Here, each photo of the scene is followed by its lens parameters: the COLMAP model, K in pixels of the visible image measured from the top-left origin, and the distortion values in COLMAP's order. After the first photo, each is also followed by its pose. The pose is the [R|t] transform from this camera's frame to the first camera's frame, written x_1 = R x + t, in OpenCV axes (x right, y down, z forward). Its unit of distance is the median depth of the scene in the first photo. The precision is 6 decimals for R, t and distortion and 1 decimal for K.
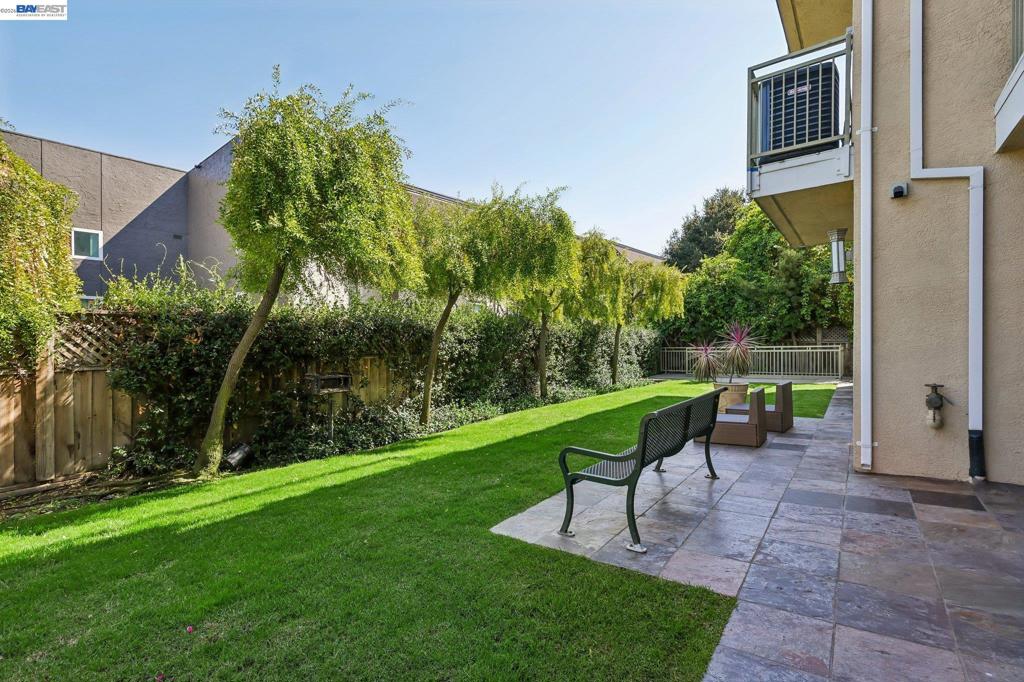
lens RADIAL K [[479.4, 0, 518.2], [0, 479.4, 341.4], [0, 0, 1]] dist [-0.001051, -0.000161]
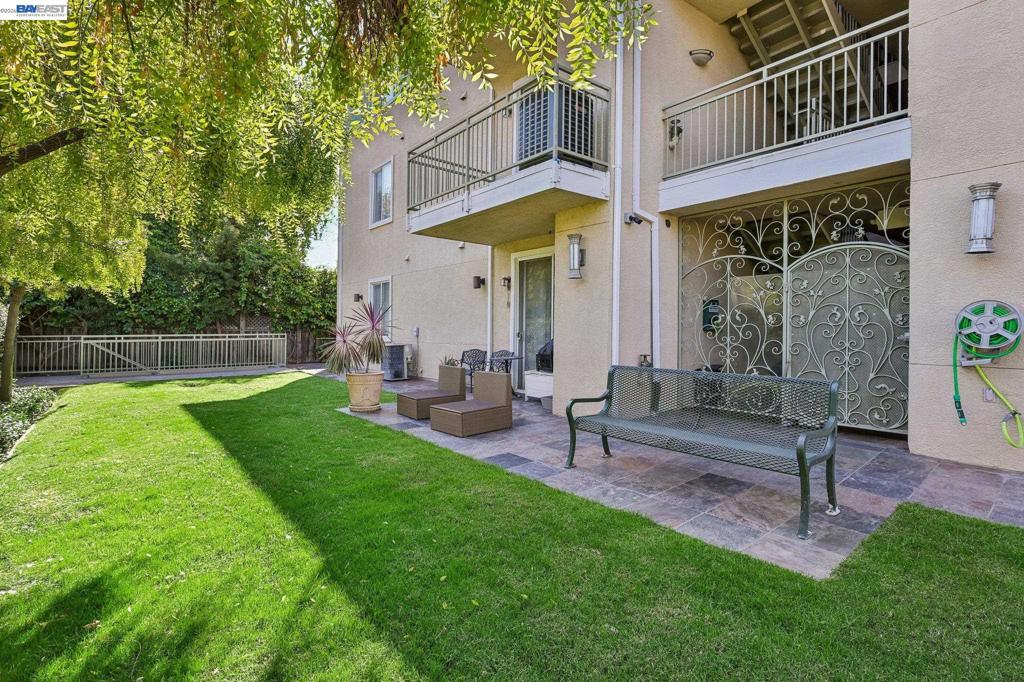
lens RADIAL K [[479.4, 0, 518.2], [0, 479.4, 341.4], [0, 0, 1]] dist [-0.001051, -0.000161]
pose [[0.234499, -0.006380, 0.972095, -0.175903], [-0.011271, 0.999893, 0.009281, 0.008983], [-0.972051, -0.013133, 0.234402, 0.264638]]
